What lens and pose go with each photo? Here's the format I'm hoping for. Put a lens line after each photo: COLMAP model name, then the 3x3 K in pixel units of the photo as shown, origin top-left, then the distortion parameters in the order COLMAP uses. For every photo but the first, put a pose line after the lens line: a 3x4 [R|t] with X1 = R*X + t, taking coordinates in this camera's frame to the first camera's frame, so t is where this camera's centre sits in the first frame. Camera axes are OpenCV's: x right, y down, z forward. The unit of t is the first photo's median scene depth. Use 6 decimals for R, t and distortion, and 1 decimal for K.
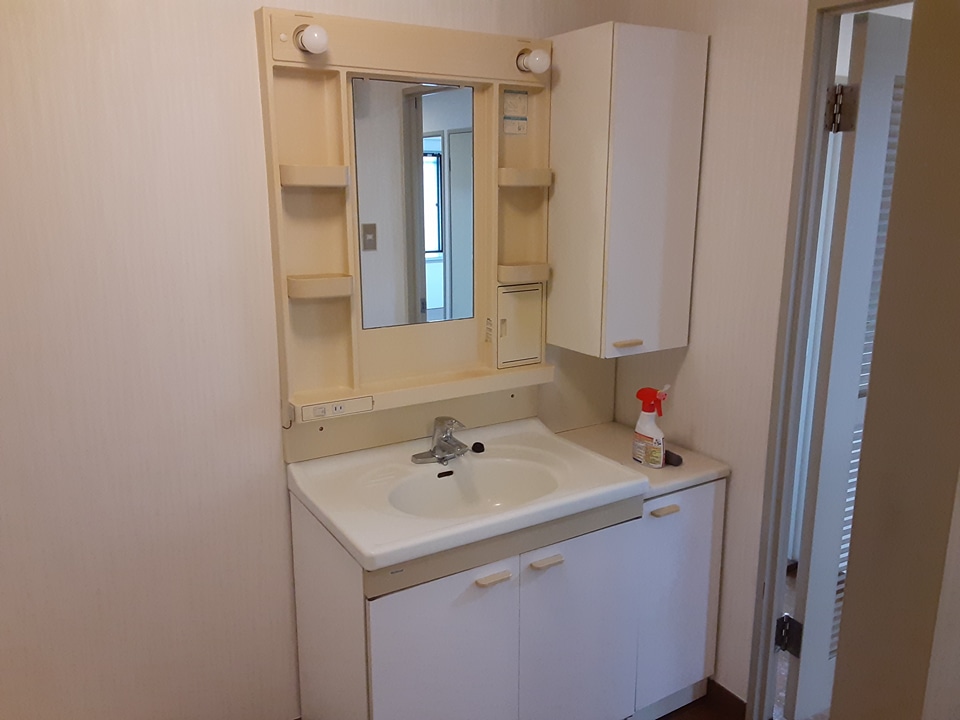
lens RADIAL K [[777.8, 0, 476.7], [0, 777.8, 358.9], [0, 0, 1]] dist [0.140097, -0.214902]
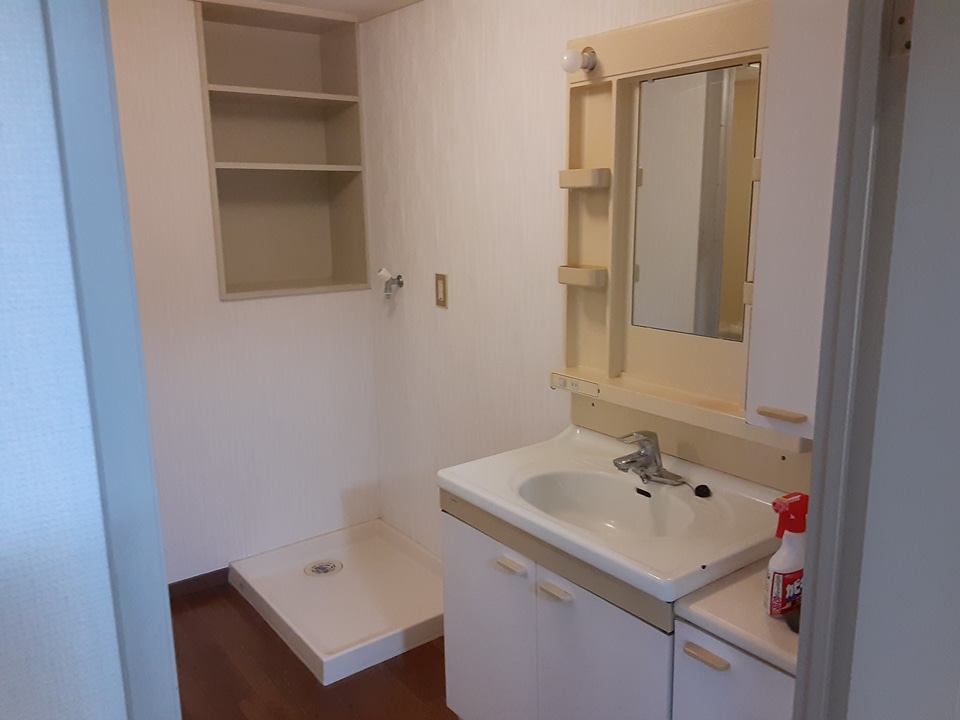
lens RADIAL K [[777.8, 0, 476.7], [0, 777.8, 358.9], [0, 0, 1]] dist [0.140097, -0.214902]
pose [[0.097320, 0.211441, -0.972534, 0.907710], [-0.199984, 0.961396, 0.189008, -0.160083], [0.974954, 0.176097, 0.135848, 0.714863]]
